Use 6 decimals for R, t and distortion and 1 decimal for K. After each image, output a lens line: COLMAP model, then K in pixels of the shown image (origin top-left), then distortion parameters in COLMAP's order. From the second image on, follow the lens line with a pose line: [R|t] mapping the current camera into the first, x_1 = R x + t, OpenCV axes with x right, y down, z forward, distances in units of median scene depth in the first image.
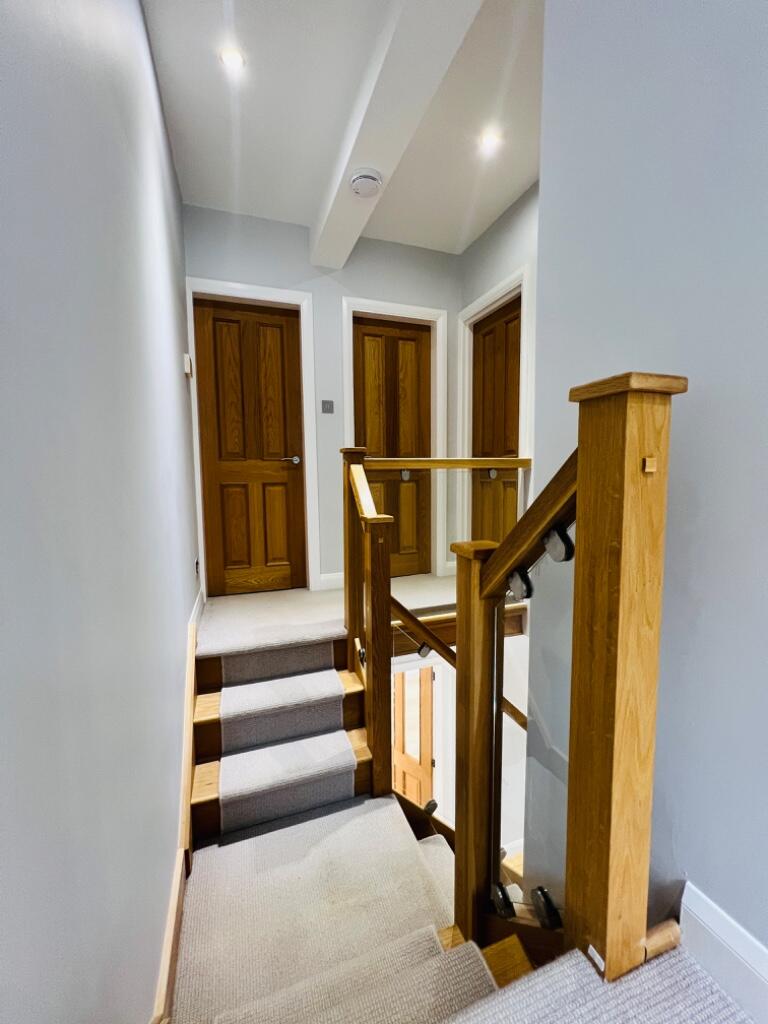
lens RADIAL K [[411.4, 0, 383.7], [0, 411.4, 511.8], [0, 0, 1]] dist [0.001403, 0.000318]
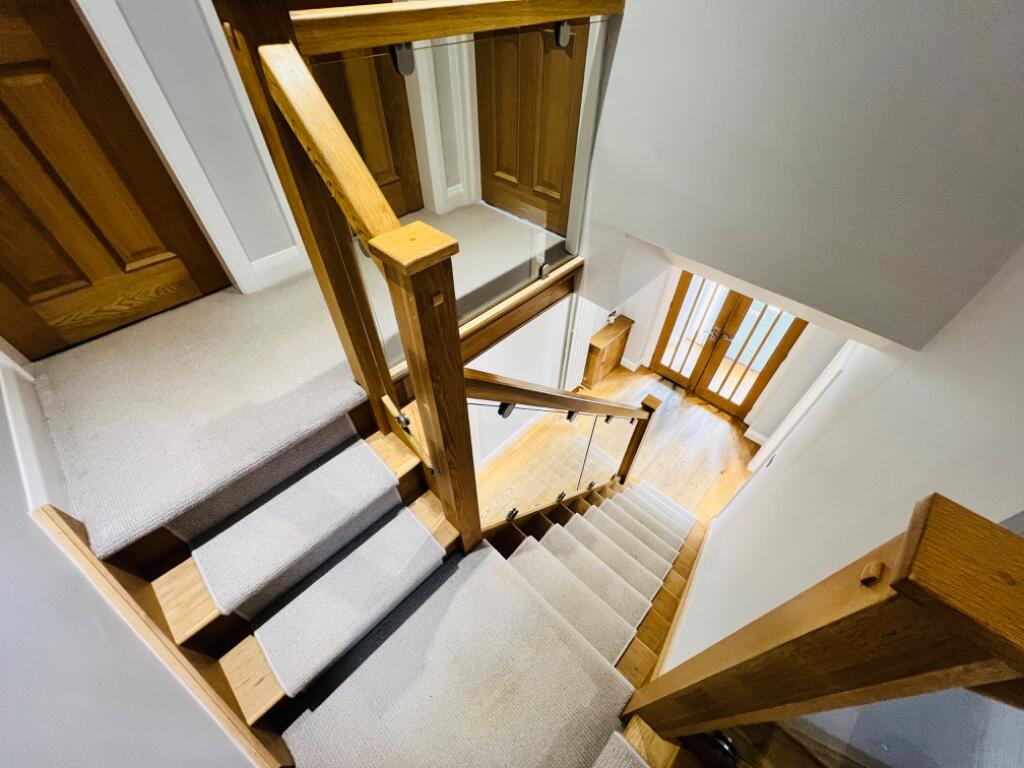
lens RADIAL K [[411.4, 0, 510.0], [0, 411.4, 382.7], [0, 0, 1]] dist [0.001403, 0.000318]
pose [[0.899093, -0.308170, 0.310907, -0.080878], [0.023137, 0.742687, 0.669239, -0.125868], [-0.437146, -0.594514, 0.674875, 0.492758]]
